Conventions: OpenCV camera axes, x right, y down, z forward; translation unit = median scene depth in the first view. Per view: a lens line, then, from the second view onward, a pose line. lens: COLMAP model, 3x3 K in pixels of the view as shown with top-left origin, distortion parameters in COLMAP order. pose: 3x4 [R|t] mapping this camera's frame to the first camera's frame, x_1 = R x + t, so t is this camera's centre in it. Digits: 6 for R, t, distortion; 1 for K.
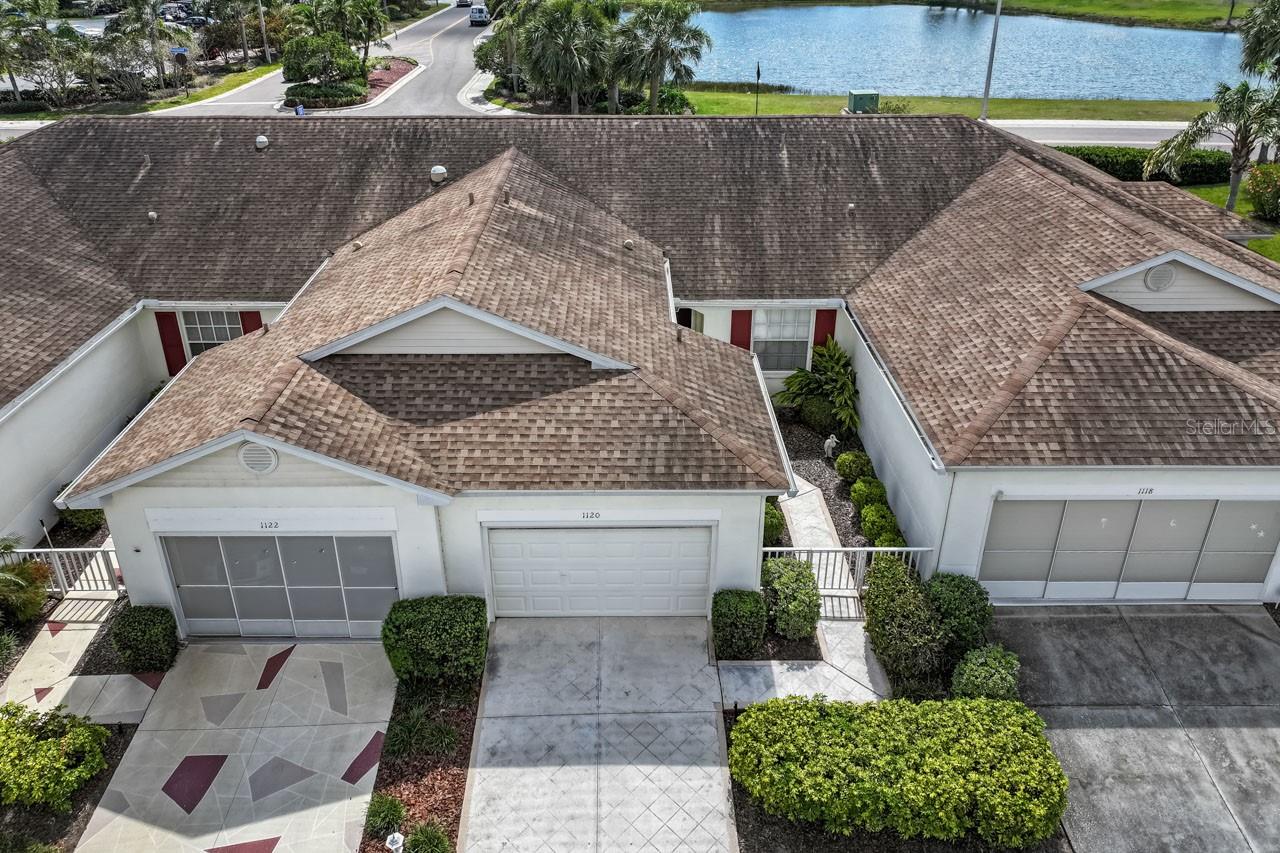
lens RADIAL K [[927.1, 0, 625.4], [0, 927.1, 358.9], [0, 0, 1]] dist [0.001223, 0.010684]
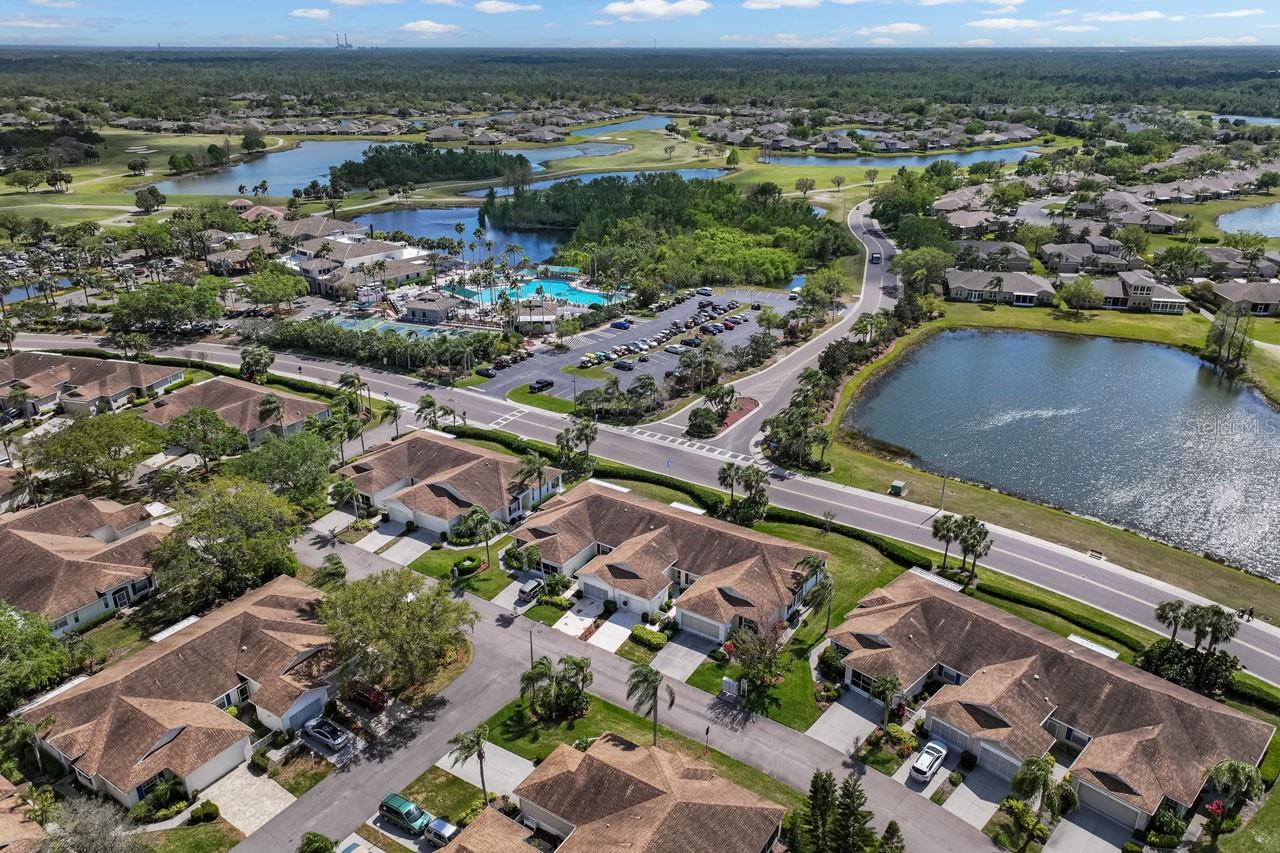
lens RADIAL K [[927.1, 0, 644.7], [0, 927.1, 424.2], [0, 0, 1]] dist [0.001223, 0.010684]
pose [[0.844097, 0.215135, -0.491139, 3.379094], [-0.237078, 0.971323, 0.018016, -1.320522], [0.480931, 0.101231, 0.870895, -5.520285]]
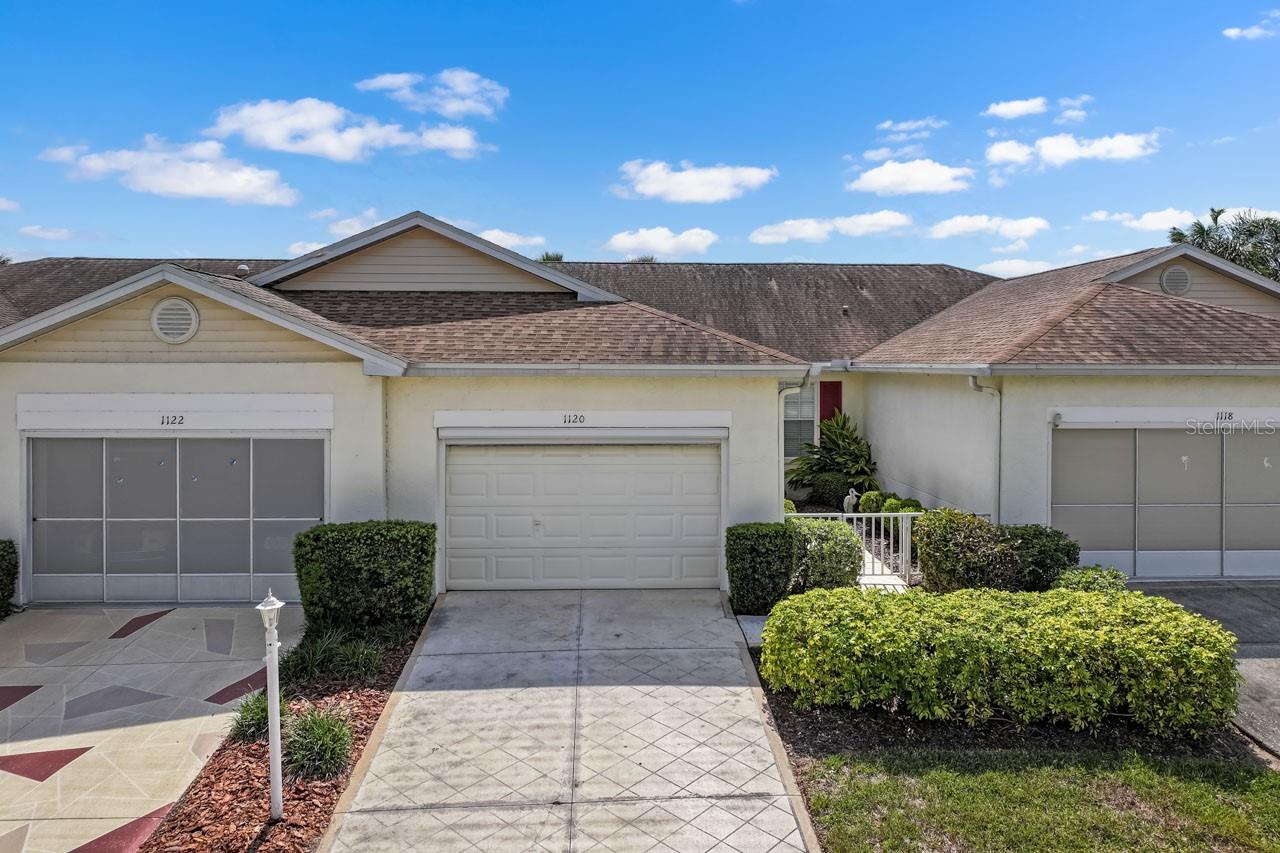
lens RADIAL K [[927.1, 0, 644.7], [0, 927.1, 427.0], [0, 0, 1]] dist [0.001223, 0.010684]
pose [[0.999250, 0.004790, 0.038419, -0.005938], [0.011866, 0.906671, -0.421671, 0.522565], [-0.036854, 0.421811, 0.905935, 0.257510]]
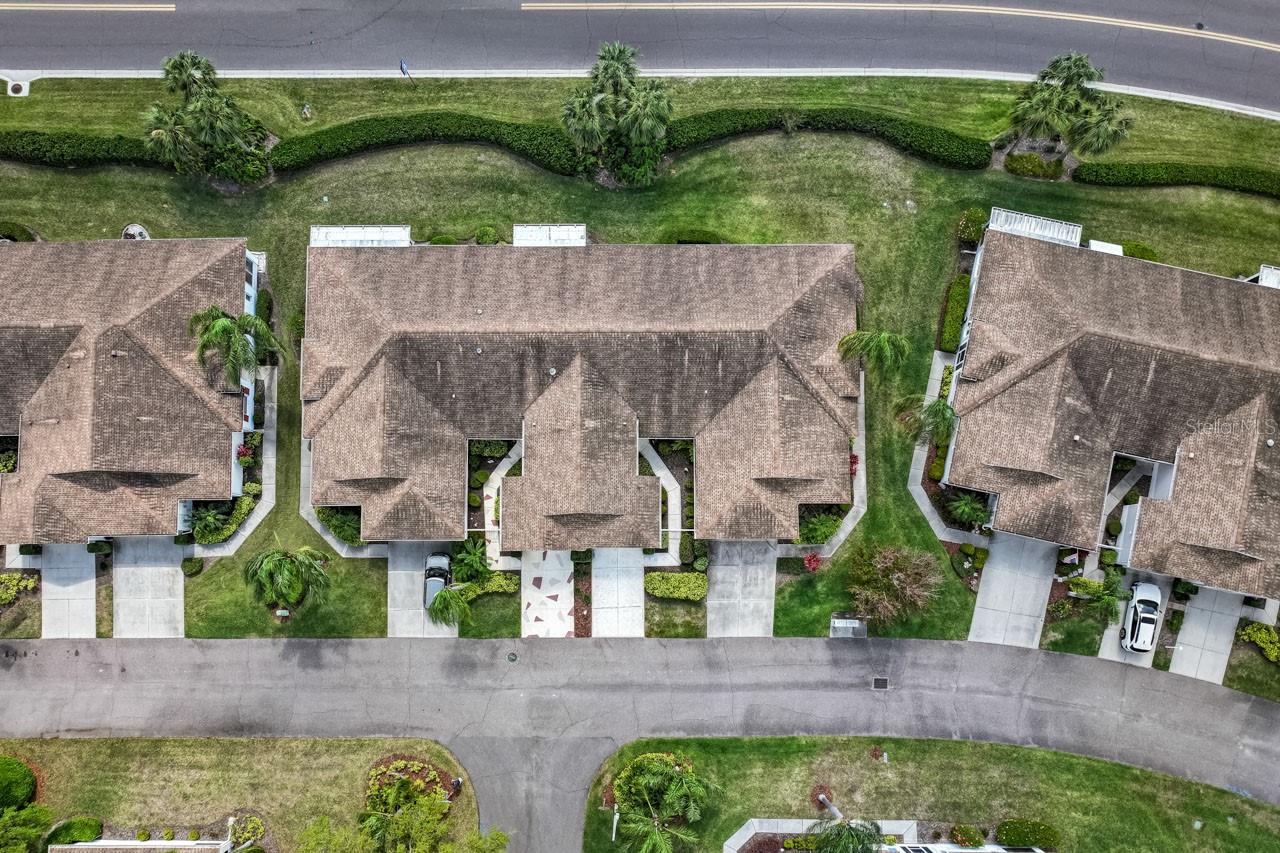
lens RADIAL K [[927.1, 0, 635.3], [0, 927.1, 433.3], [0, 0, 1]] dist [0.001223, 0.010684]
pose [[0.999979, 0.005006, 0.004178, 0.035935], [-0.006191, 0.528143, 0.849133, -3.750311], [0.002044, -0.849141, 0.528163, -0.855659]]
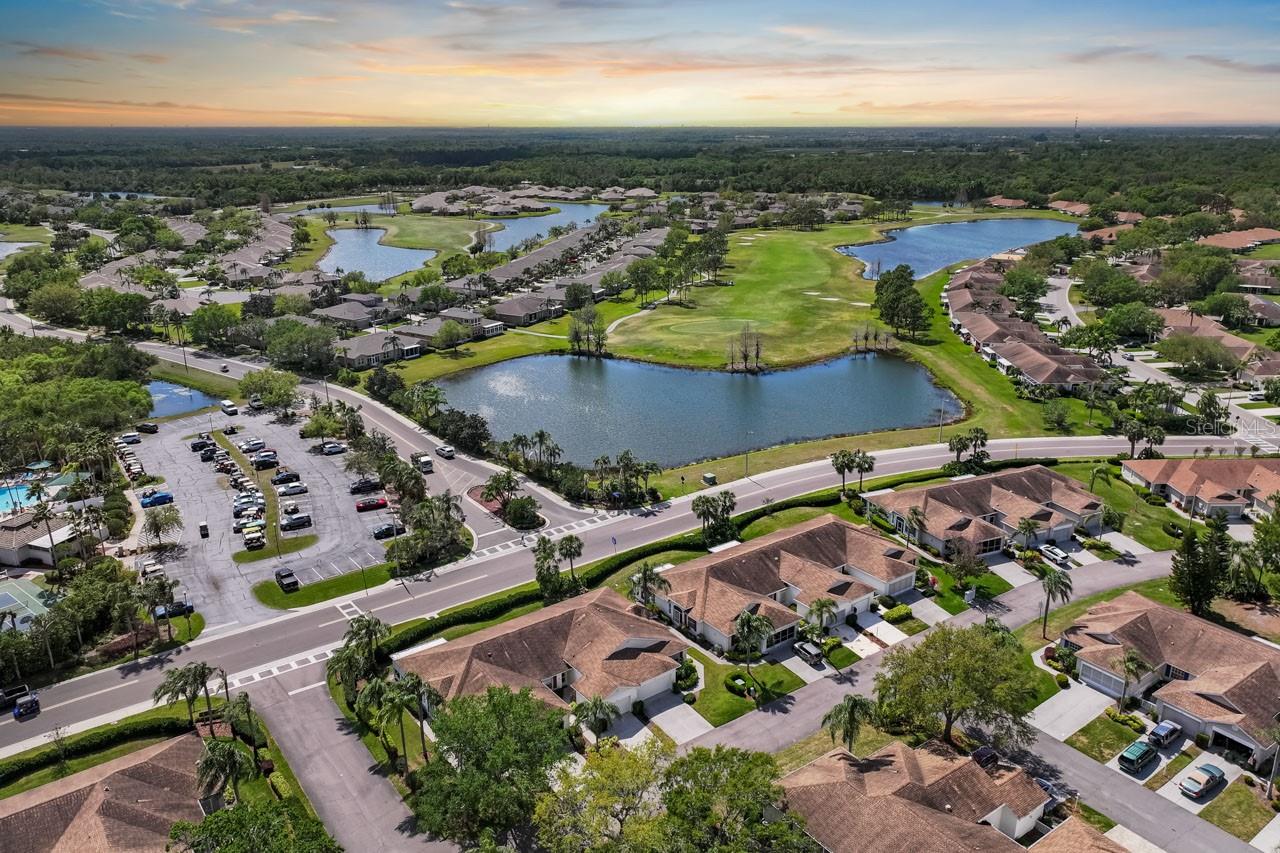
lens RADIAL K [[927.1, 0, 644.2], [0, 927.1, 429.0], [0, 0, 1]] dist [0.001223, 0.010684]
pose [[0.799504, -0.179358, 0.573257, -6.090795], [0.249366, 0.967358, -0.045121, -1.409512], [-0.546452, 0.179025, 0.818132, -4.985239]]
